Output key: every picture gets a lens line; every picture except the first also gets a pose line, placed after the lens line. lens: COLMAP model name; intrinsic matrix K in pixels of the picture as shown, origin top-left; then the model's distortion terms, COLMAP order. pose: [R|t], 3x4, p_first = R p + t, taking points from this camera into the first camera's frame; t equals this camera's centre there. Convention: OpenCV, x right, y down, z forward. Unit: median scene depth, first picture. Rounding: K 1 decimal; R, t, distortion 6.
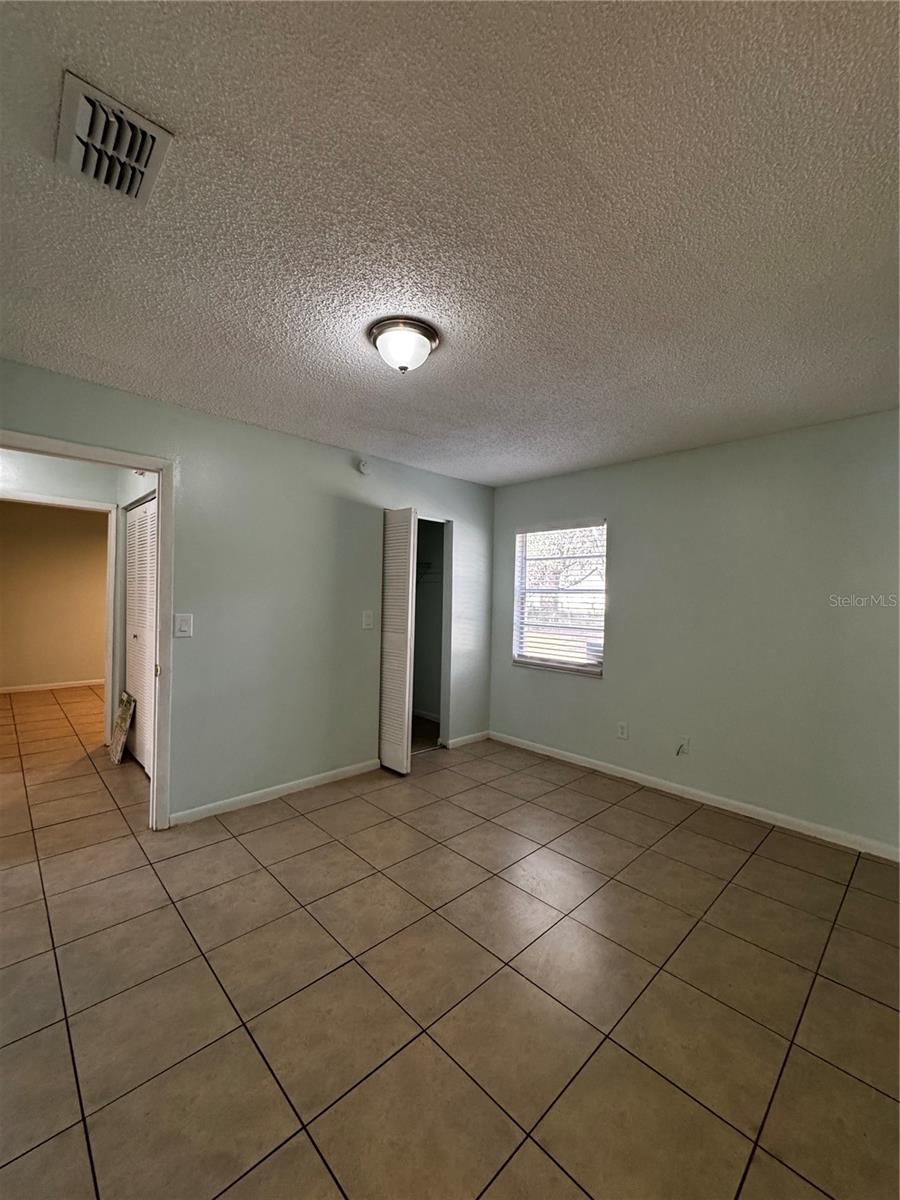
lens RADIAL K [[482.2, 0, 452.4], [0, 482.2, 598.5], [0, 0, 1]] dist [0.000430, 0.000511]
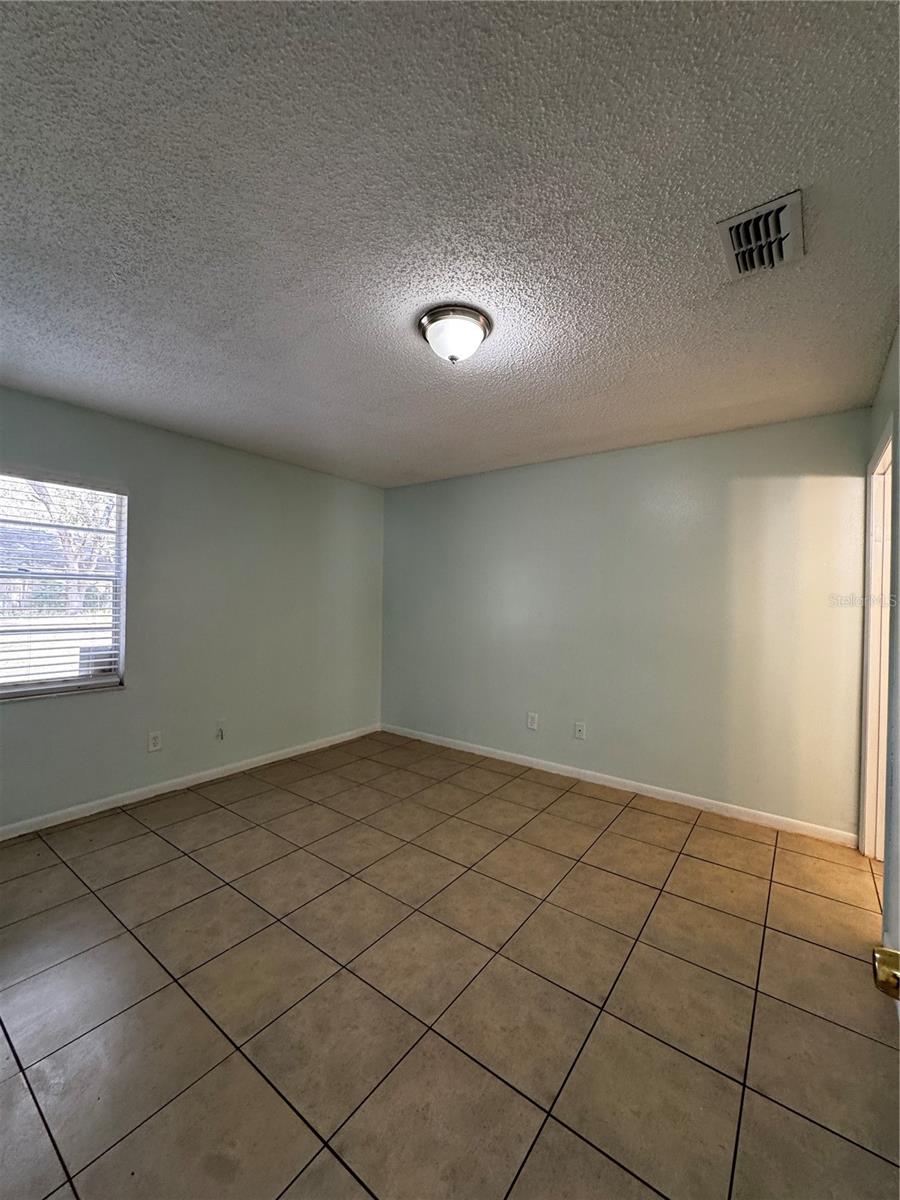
lens RADIAL K [[482.2, 0, 451.5], [0, 482.2, 599.7], [0, 0, 1]] dist [0.000430, 0.000511]
pose [[-0.163888, -0.028589, 0.986065, -0.644968], [-0.018518, 0.999493, 0.025901, -0.012115], [-0.986305, -0.014015, -0.164335, 0.700330]]
